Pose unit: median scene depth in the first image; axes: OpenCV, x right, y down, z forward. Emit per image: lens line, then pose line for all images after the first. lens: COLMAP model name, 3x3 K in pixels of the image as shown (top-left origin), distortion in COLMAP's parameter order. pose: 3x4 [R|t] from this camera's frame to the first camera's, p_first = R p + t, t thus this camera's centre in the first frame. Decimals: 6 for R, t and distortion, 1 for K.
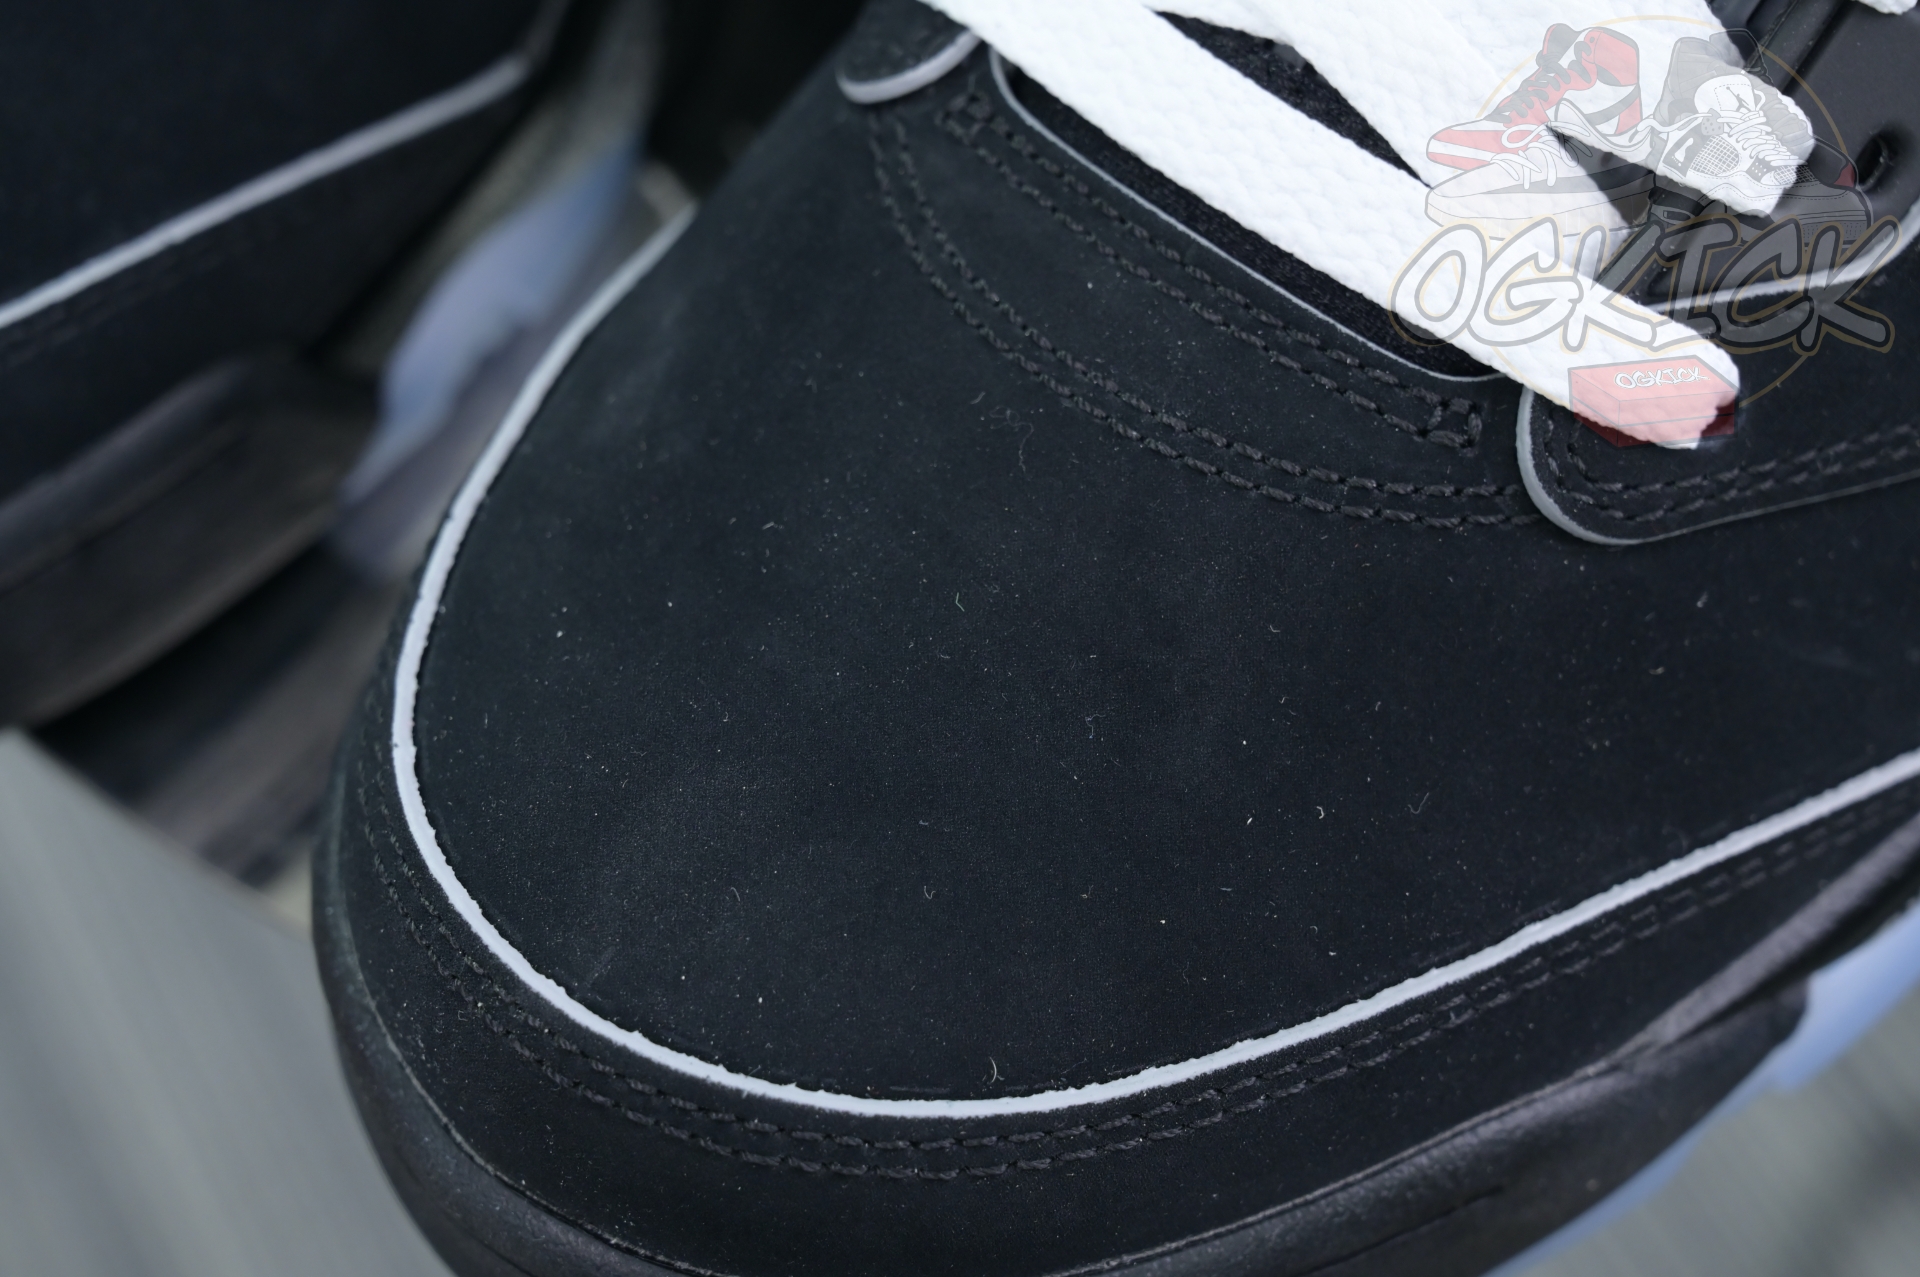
lens RADIAL K [[3795.6, 0, 960.8], [0, 3795.6, 641.1], [0, 0, 1]] dist [-0.003146, 0.000000]
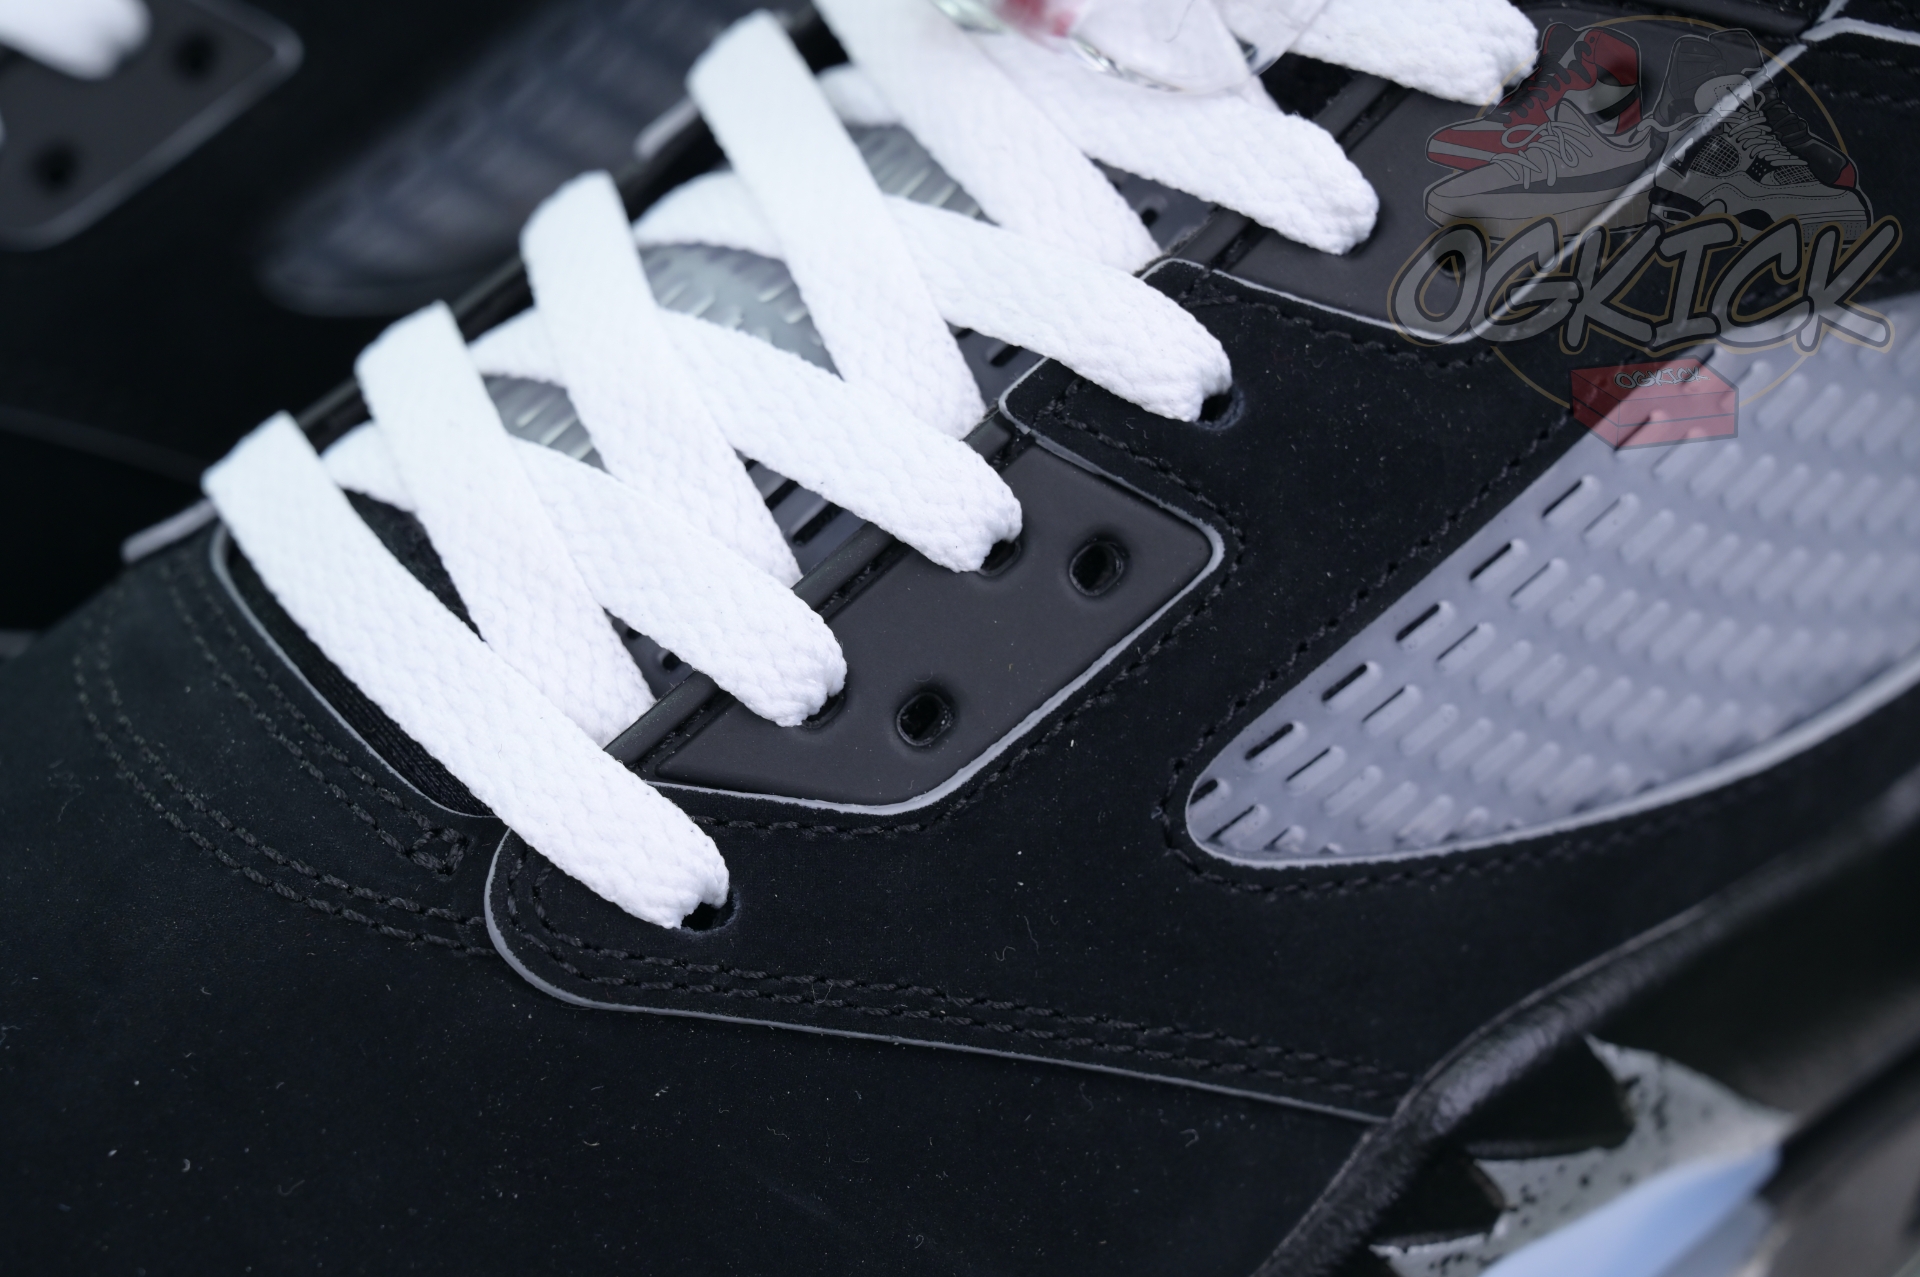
lens RADIAL K [[3795.6, 0, 959.7], [0, 3795.6, 641.5], [0, 0, 1]] dist [-0.003146, 0.000000]
pose [[0.947983, 0.151931, -0.279724, 0.545895], [-0.252624, 0.893729, -0.370715, 0.240236], [0.193674, 0.422097, 0.885621, 0.083100]]
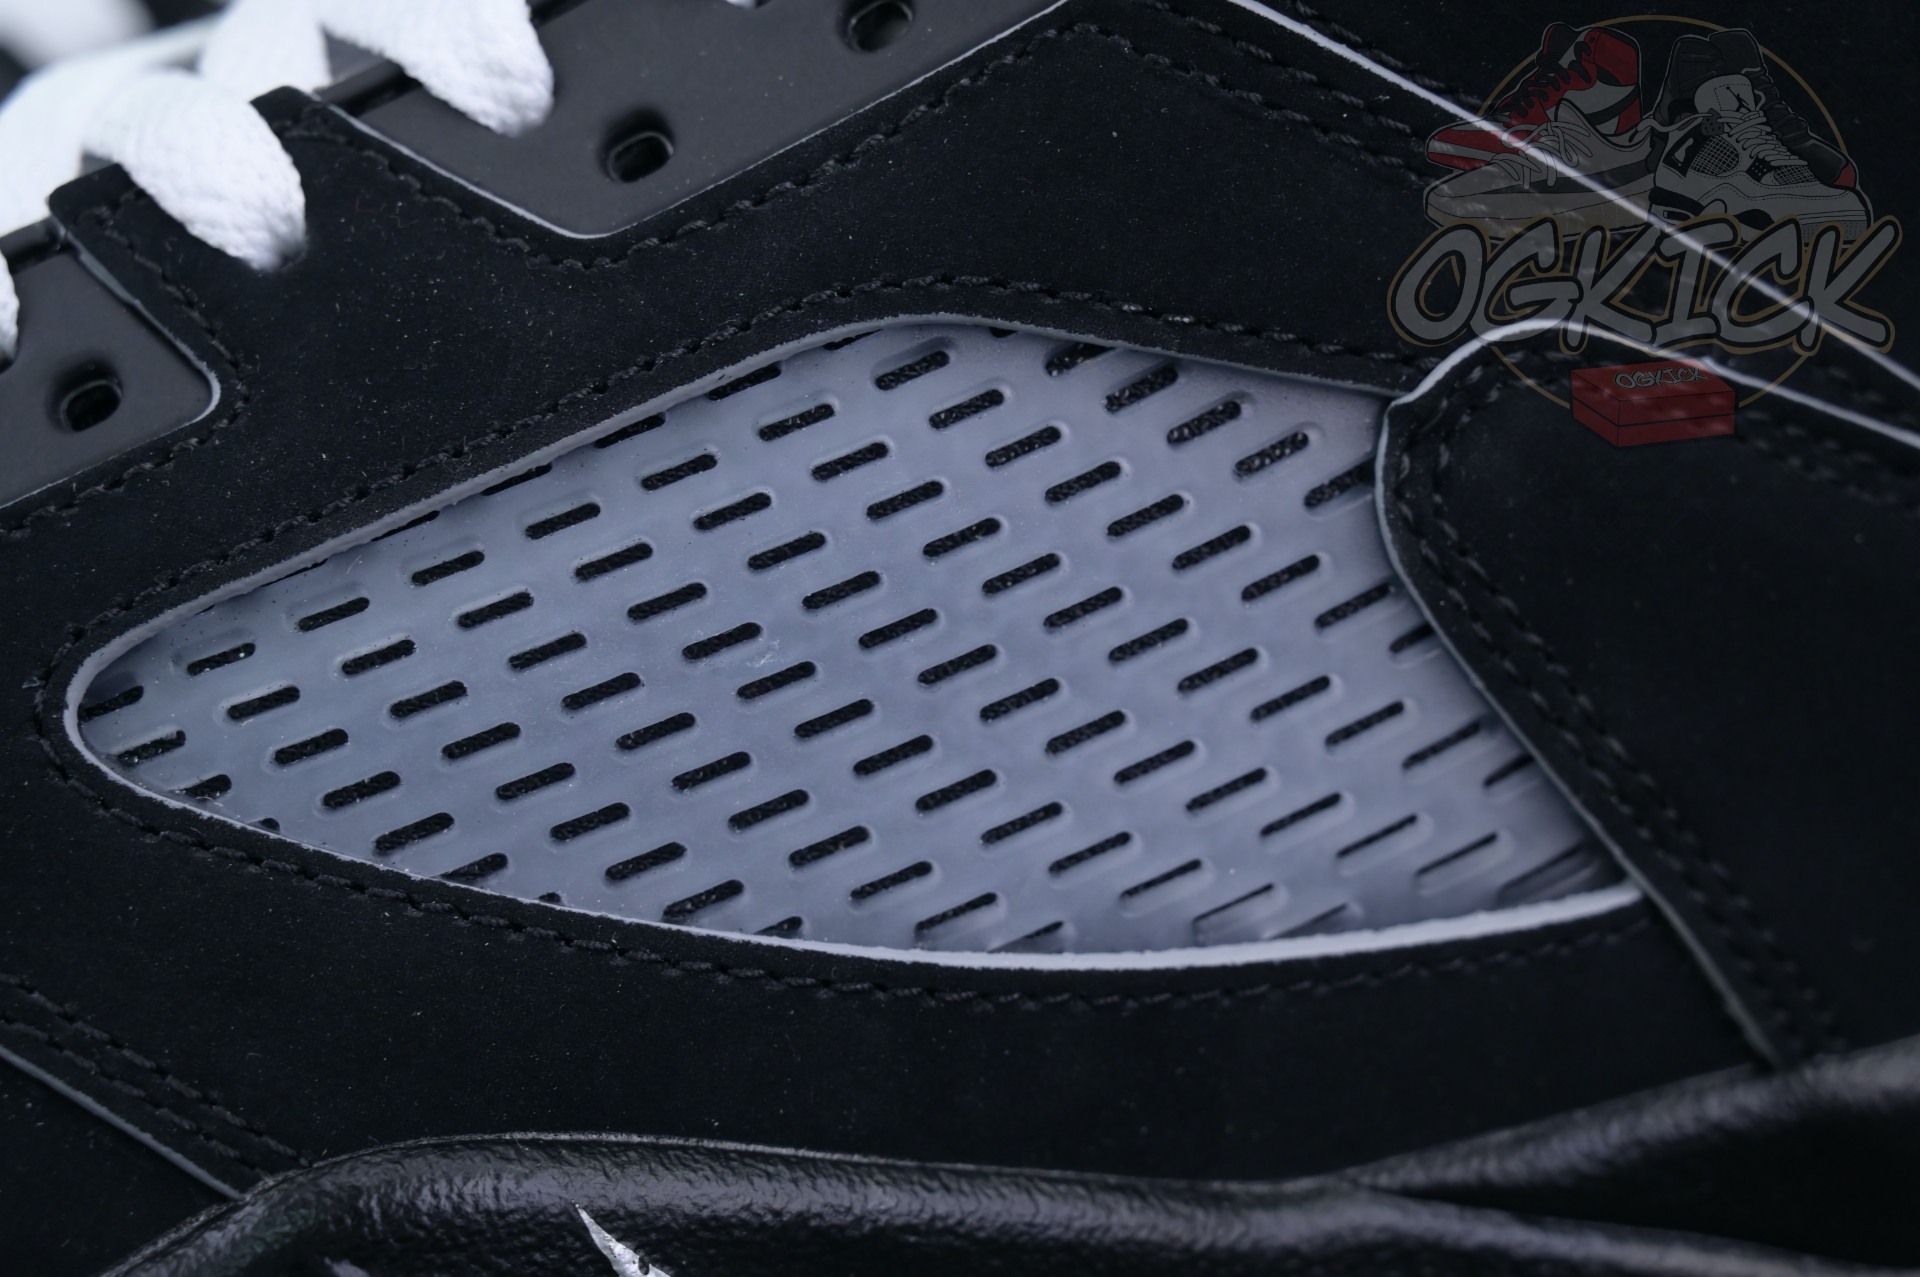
lens RADIAL K [[3795.6, 0, 962.5], [0, 3795.6, 637.4], [0, 0, 1]] dist [-0.003146, 0.000000]
pose [[0.723027, 0.189372, -0.664357, 1.019824], [-0.609568, 0.627397, -0.484562, 0.153413], [0.325053, 0.755322, 0.569060, 0.630466]]
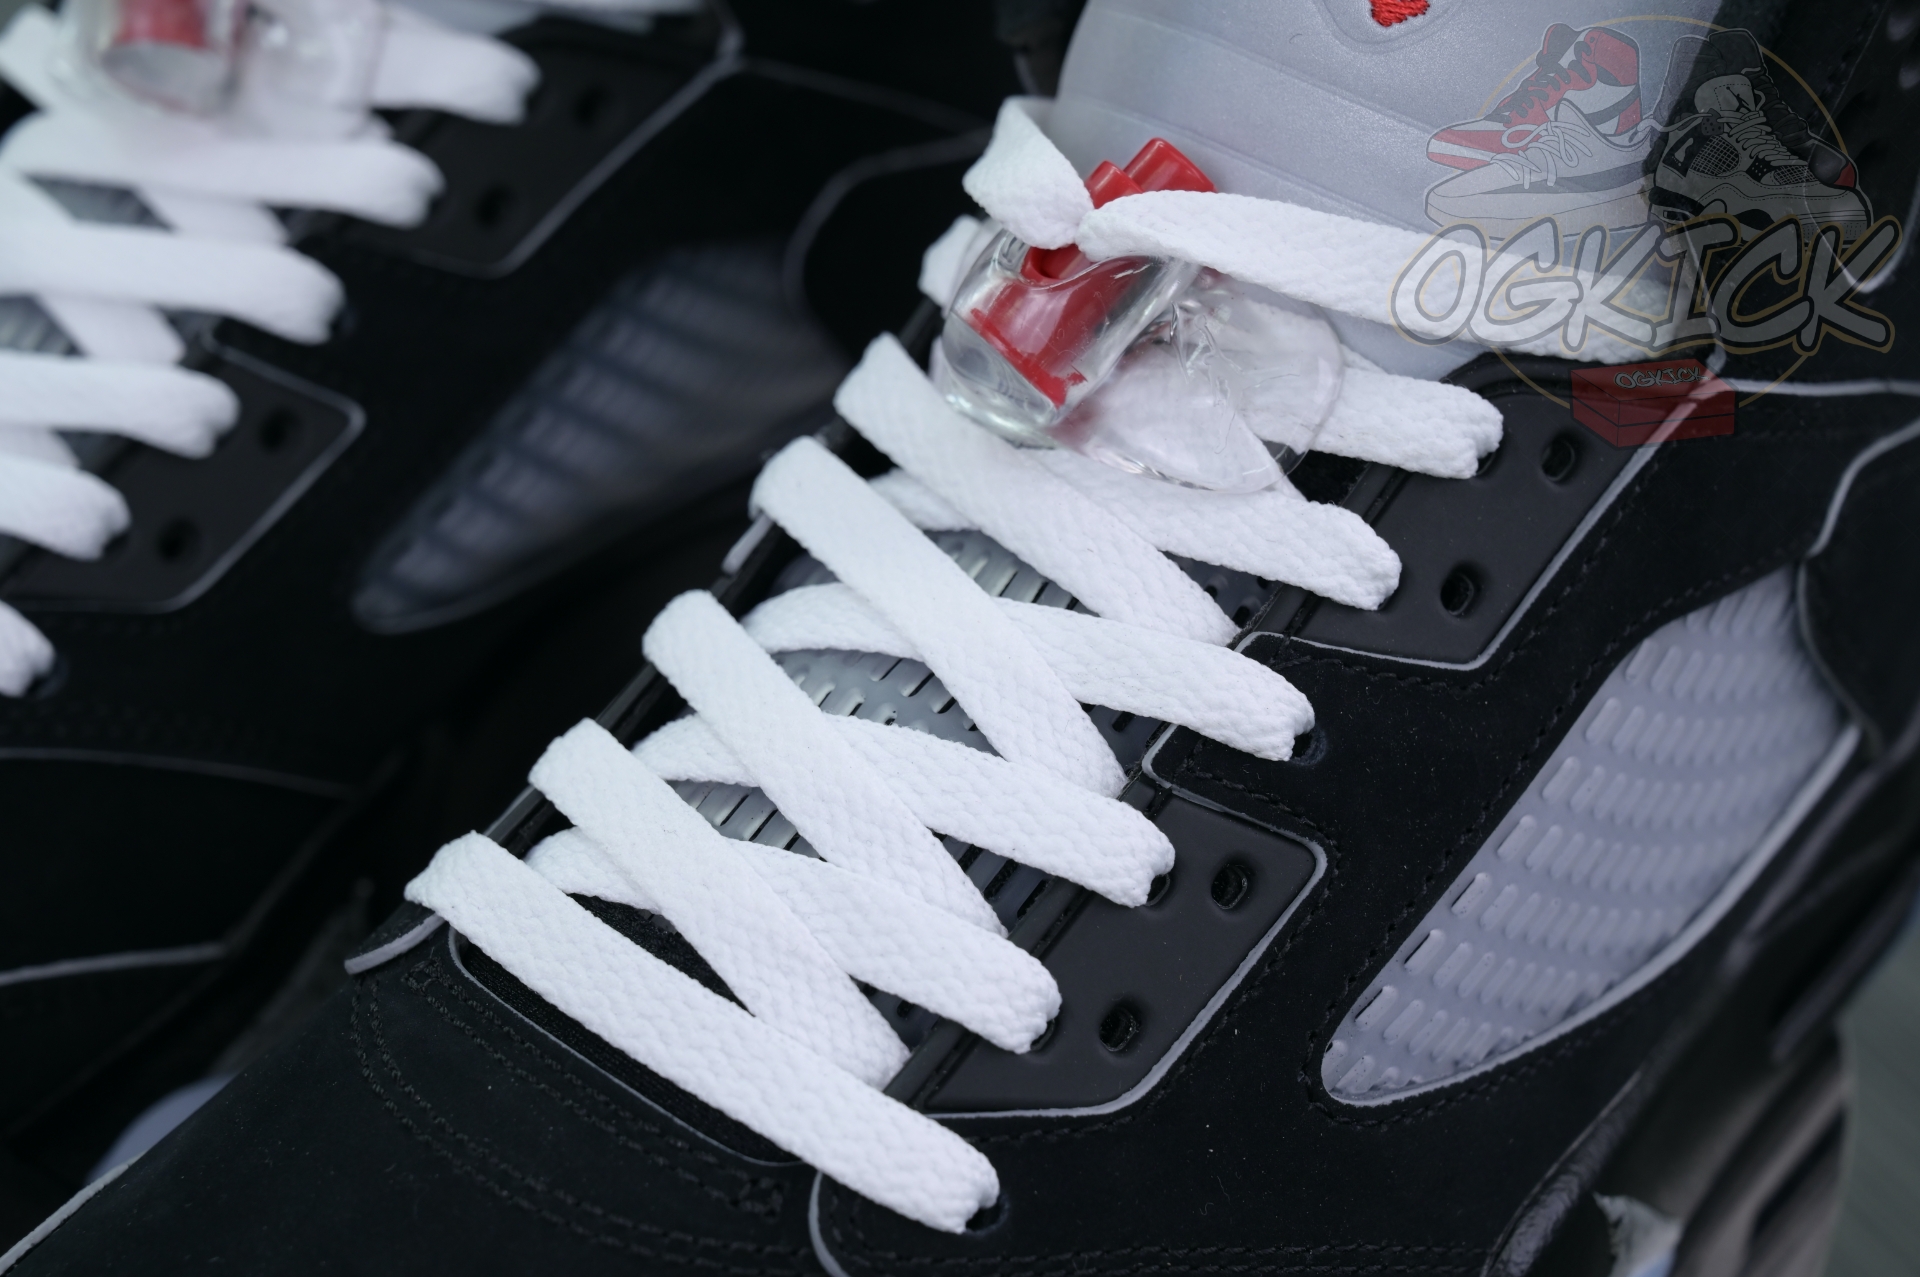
lens RADIAL K [[3795.6, 0, 956.9], [0, 3795.6, 638.4], [0, 0, 1]] dist [-0.003146, 0.000000]
pose [[0.997922, 0.032520, -0.055627, 0.257891], [-0.052644, 0.909286, -0.412830, 0.288194], [0.037156, 0.414900, 0.909108, -0.212856]]
